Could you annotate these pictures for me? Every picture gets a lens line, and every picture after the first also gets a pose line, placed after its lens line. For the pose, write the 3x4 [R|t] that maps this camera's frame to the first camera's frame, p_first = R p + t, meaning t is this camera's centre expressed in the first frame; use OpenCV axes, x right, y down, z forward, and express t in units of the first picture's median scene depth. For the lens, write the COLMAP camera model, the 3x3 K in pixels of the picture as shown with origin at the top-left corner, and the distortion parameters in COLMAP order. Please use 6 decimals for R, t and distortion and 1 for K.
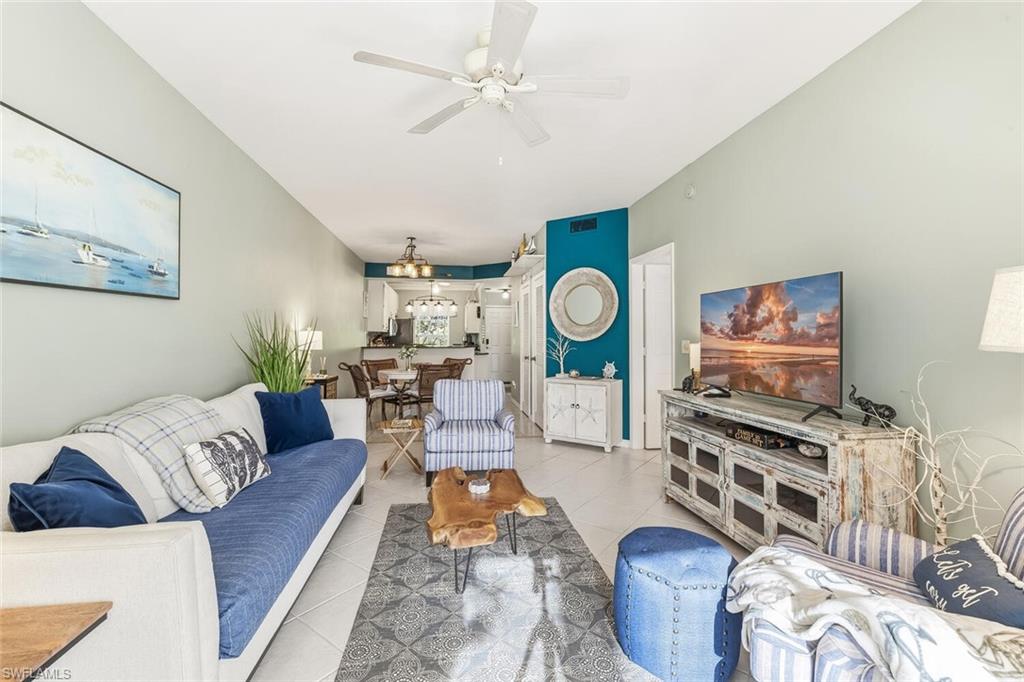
lens RADIAL K [[441.1, 0, 515.3], [0, 441.1, 339.5], [0, 0, 1]] dist [0.000800, 0.000888]
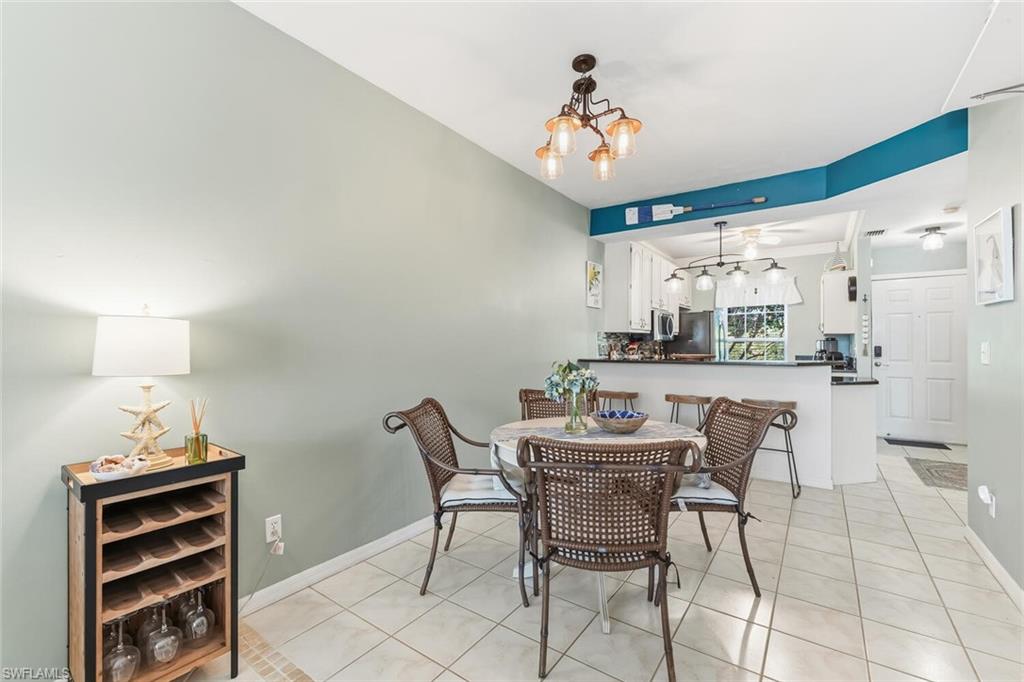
lens RADIAL K [[441.1, 0, 510.7], [0, 441.1, 341.9], [0, 0, 1]] dist [0.000800, 0.000888]
pose [[0.716848, -0.001781, -0.697227, -0.016716], [-0.005132, 0.999956, -0.007831, 0.000011], [0.697210, 0.009192, 0.716808, 0.416101]]
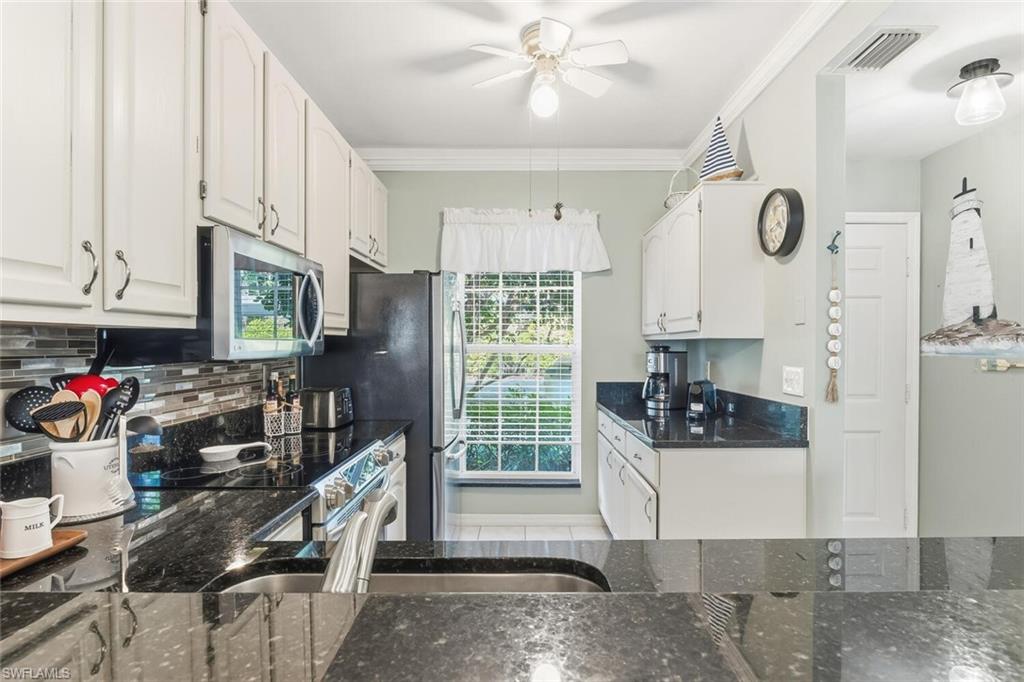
lens RADIAL K [[532.8, 0, 518.4], [0, 532.8, 348.0], [0, 0, 1]] dist [-0.005243, 0.001950]
pose [[0.987382, 0.004375, -0.158294, -0.154818], [-0.004319, 0.999990, 0.000703, -0.010537], [0.158296, -0.000011, 0.987392, 0.778909]]
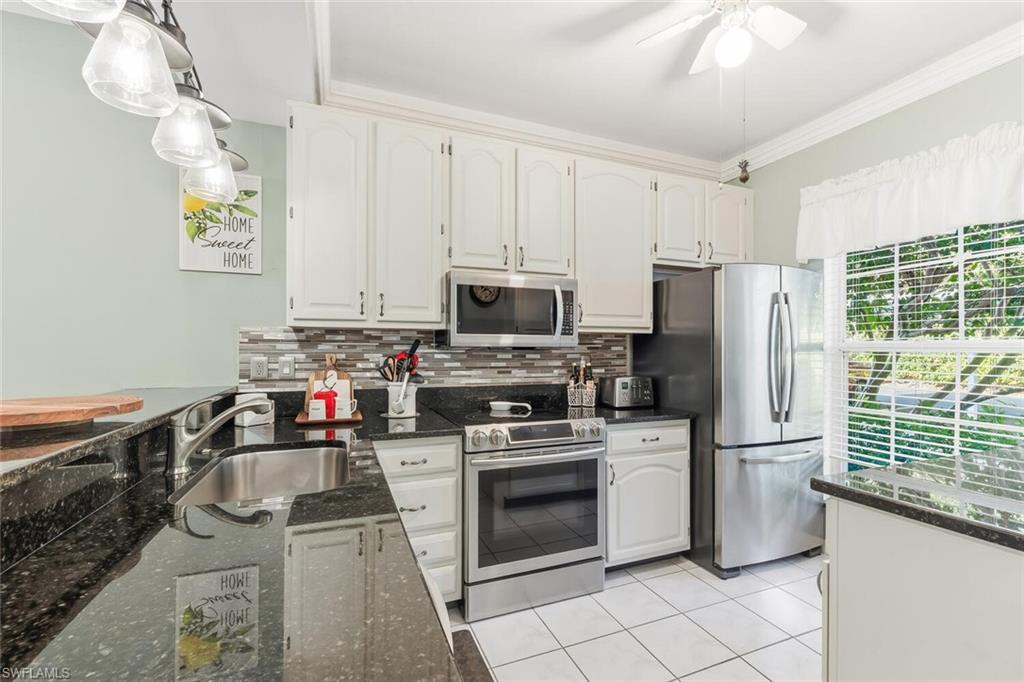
lens RADIAL K [[441.1, 0, 515.2], [0, 441.1, 342.5], [0, 0, 1]] dist [0.000800, 0.000888]
pose [[0.220125, -0.010772, -0.975412, -0.046758], [-0.012528, 0.999825, -0.013869, -0.006241], [0.975391, 0.015273, 0.219951, 0.891049]]
